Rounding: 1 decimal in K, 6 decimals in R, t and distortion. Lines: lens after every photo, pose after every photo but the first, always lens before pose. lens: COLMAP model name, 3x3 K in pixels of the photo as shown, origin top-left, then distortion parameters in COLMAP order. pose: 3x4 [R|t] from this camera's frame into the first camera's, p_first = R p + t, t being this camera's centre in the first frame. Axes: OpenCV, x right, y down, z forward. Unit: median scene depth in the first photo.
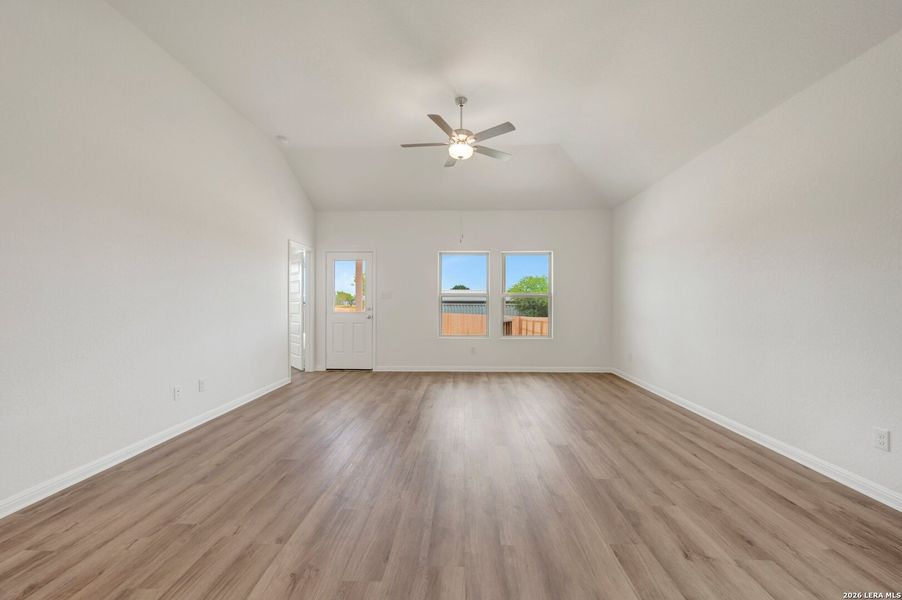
lens RADIAL K [[356.1, 0, 456.4], [0, 356.1, 301.0], [0, 0, 1]] dist [-0.001515, 0.000804]
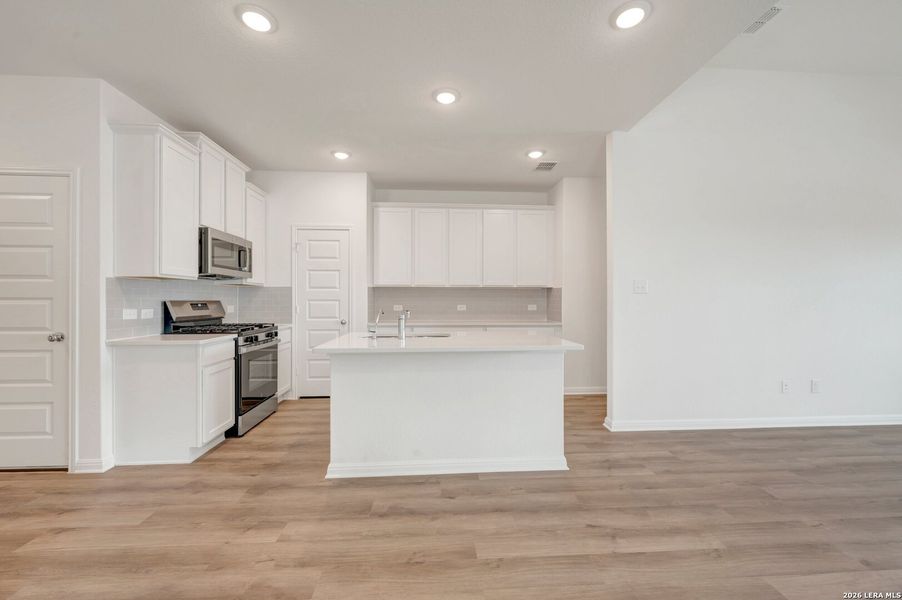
lens RADIAL K [[356.1, 0, 451.1], [0, 356.1, 300.3], [0, 0, 1]] dist [-0.001515, 0.000804]
pose [[0.089346, 0.001803, -0.995999, 0.235242], [0.001500, 0.999997, 0.001945, 0.000934], [0.996000, -0.001668, 0.089343, -0.099923]]
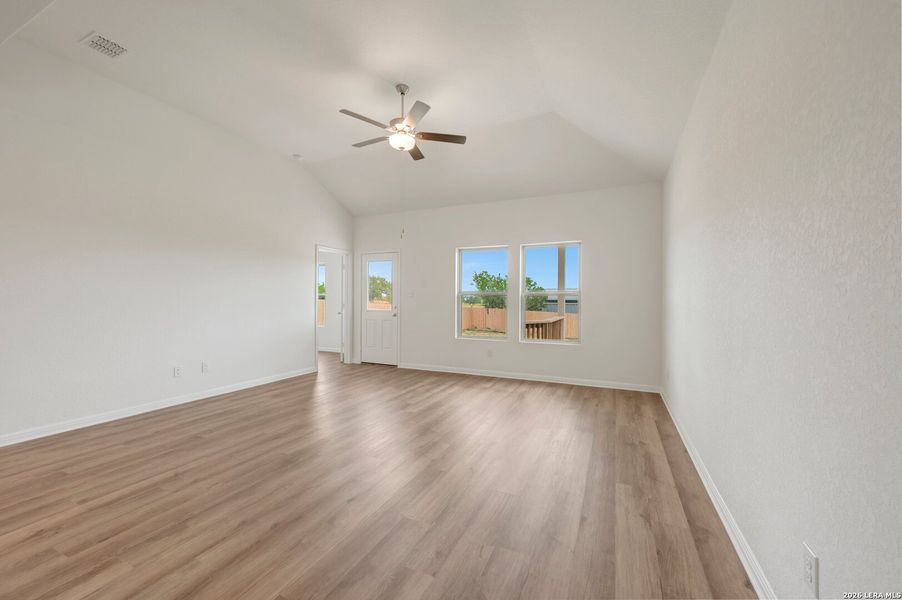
lens RADIAL K [[356.1, 0, 452.4], [0, 356.1, 298.6], [0, 0, 1]] dist [-0.001515, 0.000804]
pose [[0.920829, 0.002120, -0.389960, 0.833086], [-0.003435, 0.999991, -0.002674, -0.000235], [0.389951, 0.003802, 0.920828, 0.295574]]
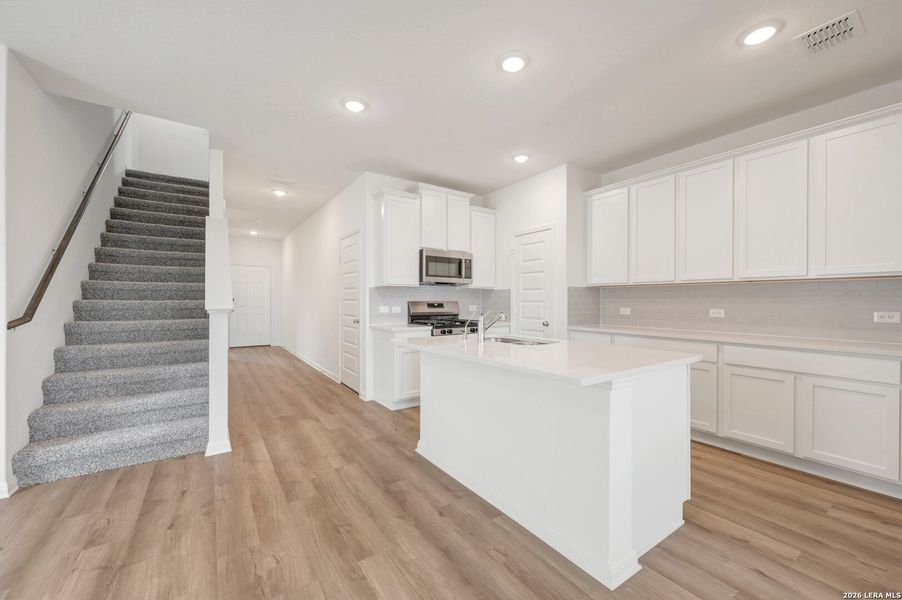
lens RADIAL K [[356.1, 0, 453.3], [0, 356.1, 301.9], [0, 0, 1]] dist [-0.001515, 0.000804]
pose [[-0.809915, 0.001319, -0.586546, -0.196476], [-0.000373, 0.999996, 0.002764, 0.000634], [0.586547, 0.002457, -0.809911, 0.677631]]
